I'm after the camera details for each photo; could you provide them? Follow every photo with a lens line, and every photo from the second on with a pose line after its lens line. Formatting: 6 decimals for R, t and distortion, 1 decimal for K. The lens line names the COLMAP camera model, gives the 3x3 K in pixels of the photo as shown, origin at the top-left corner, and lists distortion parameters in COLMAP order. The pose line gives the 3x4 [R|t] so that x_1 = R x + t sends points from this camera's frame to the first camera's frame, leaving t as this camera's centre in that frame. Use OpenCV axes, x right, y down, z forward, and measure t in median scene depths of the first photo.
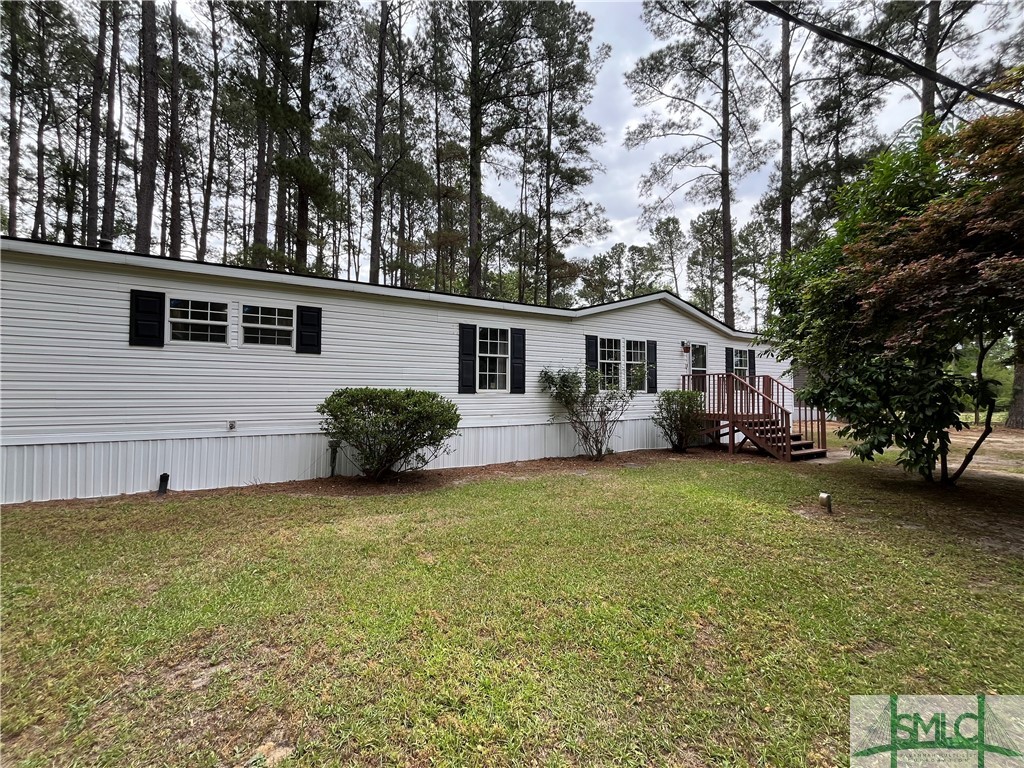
lens RADIAL K [[413.3, 0, 507.1], [0, 413.3, 383.9], [0, 0, 1]] dist [0.000174, 0.000518]
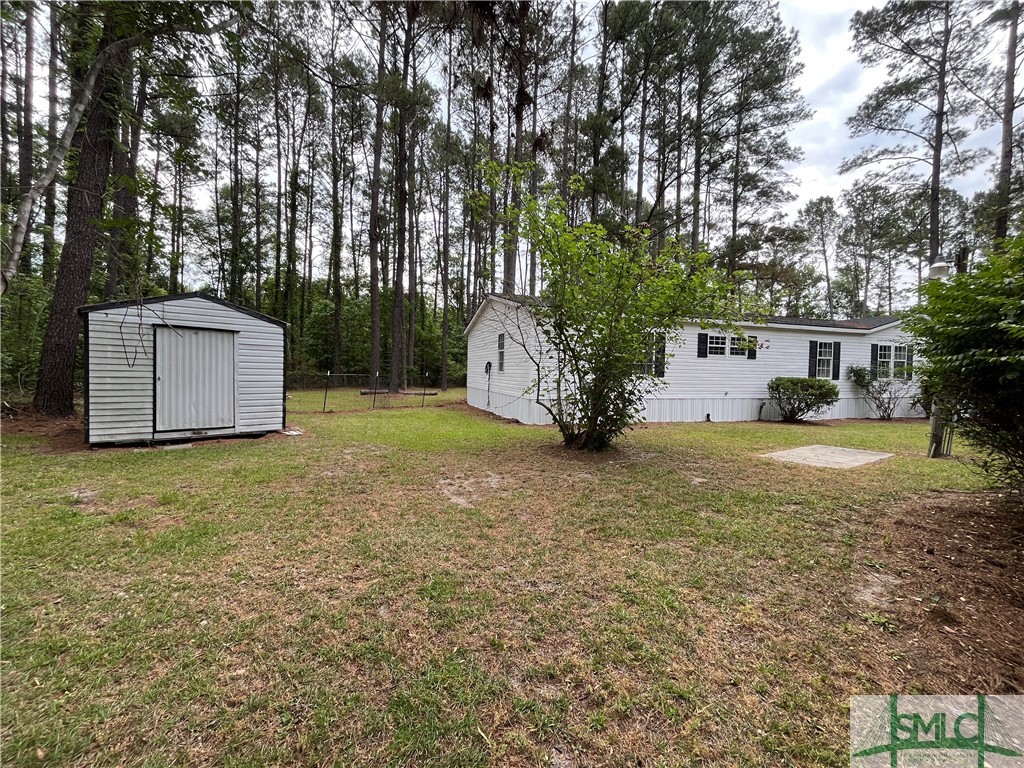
lens RADIAL K [[413.3, 0, 516.5], [0, 413.3, 384.2], [0, 0, 1]] dist [0.000174, 0.000518]
pose [[0.979622, 0.017450, -0.200089, -0.819246], [-0.008635, 0.998957, 0.044847, -0.021749], [0.200663, -0.042205, 0.978751, -0.833047]]
